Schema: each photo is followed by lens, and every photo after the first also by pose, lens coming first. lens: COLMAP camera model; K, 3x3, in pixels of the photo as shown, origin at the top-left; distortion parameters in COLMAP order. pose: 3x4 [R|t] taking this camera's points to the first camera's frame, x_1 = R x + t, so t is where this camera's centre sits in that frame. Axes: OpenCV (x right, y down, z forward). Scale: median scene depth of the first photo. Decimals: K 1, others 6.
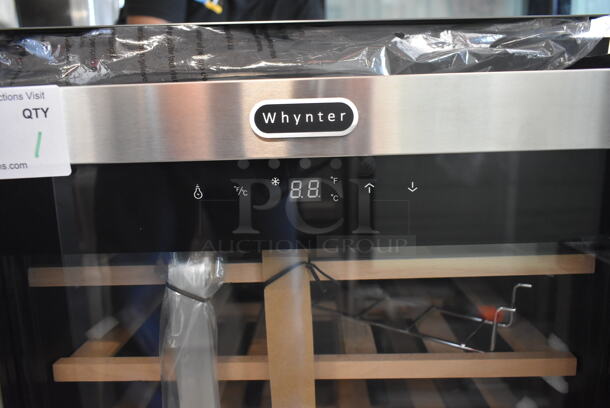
lens RADIAL K [[464.4, 0, 308.9], [0, 464.4, 202.3], [0, 0, 1]] dist [-0.022005, 0.016749]
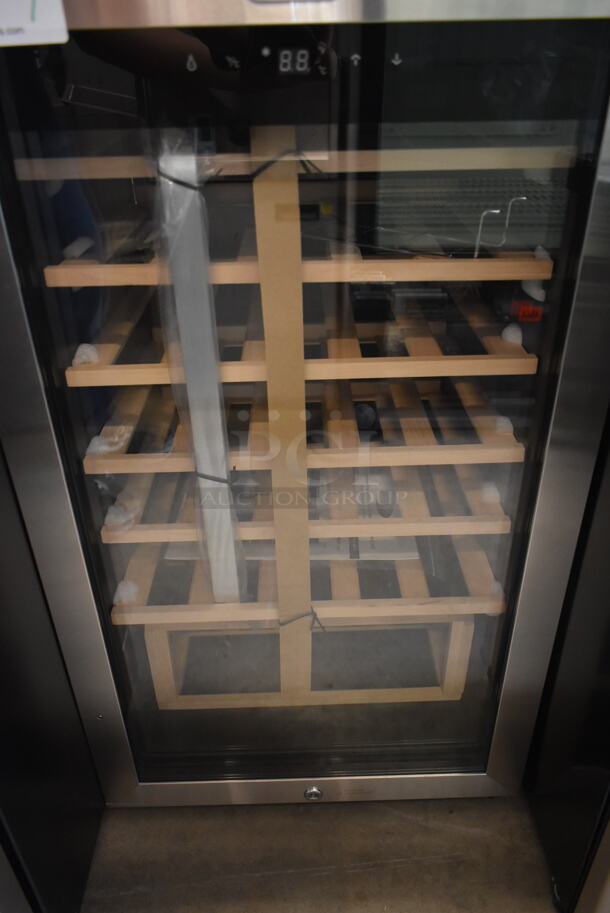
lens RADIAL K [[695.0, 0, 309.0], [0, 695.0, 454.8], [0, 0, 1]] dist [-0.022005, 0.016749]
pose [[0.999485, -0.007101, 0.031280, -0.026065], [-0.004514, 0.934347, 0.356337, 0.212709], [-0.031756, -0.356295, 0.933834, -0.666084]]
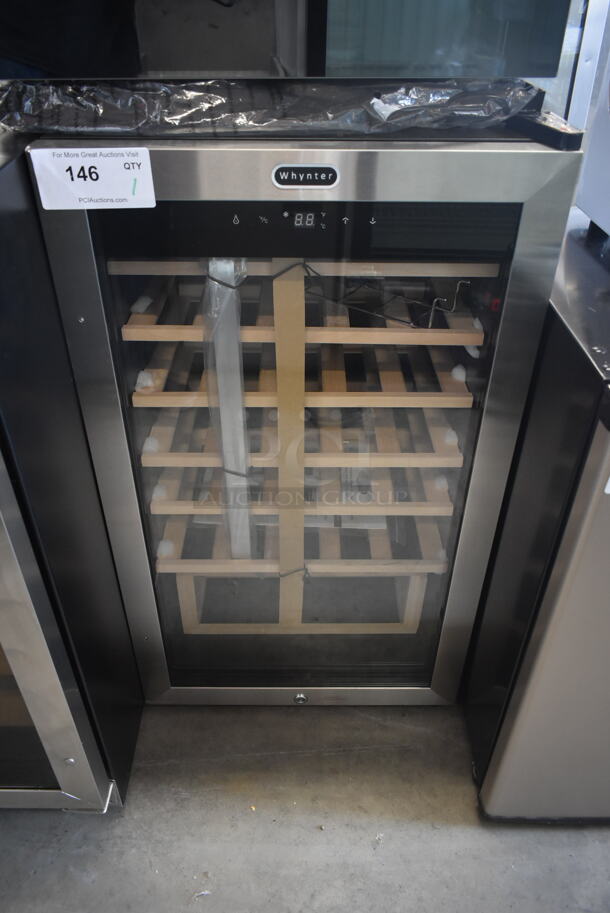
lens RADIAL K [[695.0, 0, 304.8], [0, 695.0, 447.7], [0, 0, 1]] dist [-0.022005, 0.016749]
pose [[0.999229, 0.021553, 0.032807, -0.058614], [-0.033793, 0.897550, 0.439616, -0.317103], [-0.019971, -0.440385, 0.897587, -1.243486]]
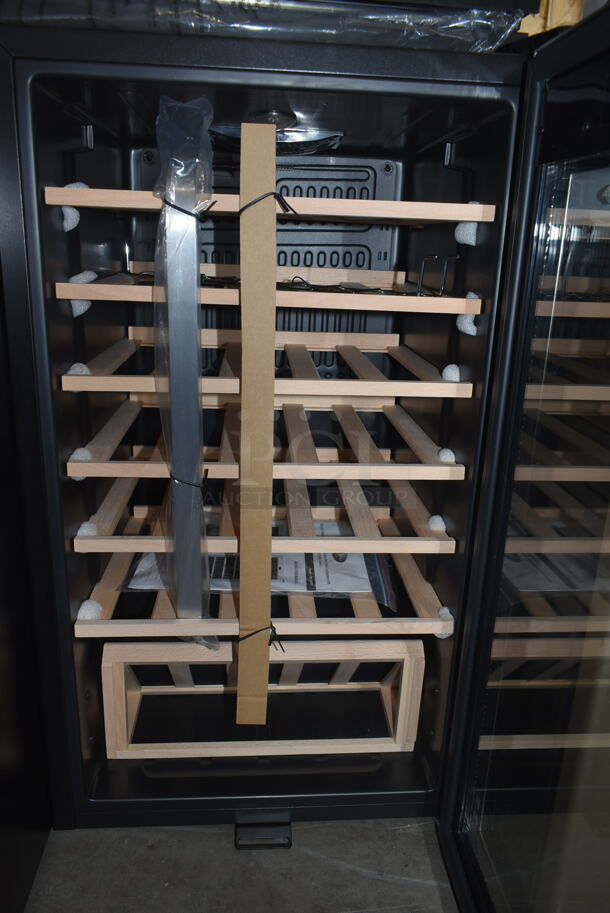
lens RADIAL K [[695.0, 0, 309.5], [0, 695.0, 459.0], [0, 0, 1]] dist [-0.022005, 0.016749]
pose [[0.995059, 0.037825, 0.091802, -0.056283], [-0.049121, 0.991054, 0.124095, 0.625206], [-0.086287, -0.127991, 0.988015, -1.012004]]
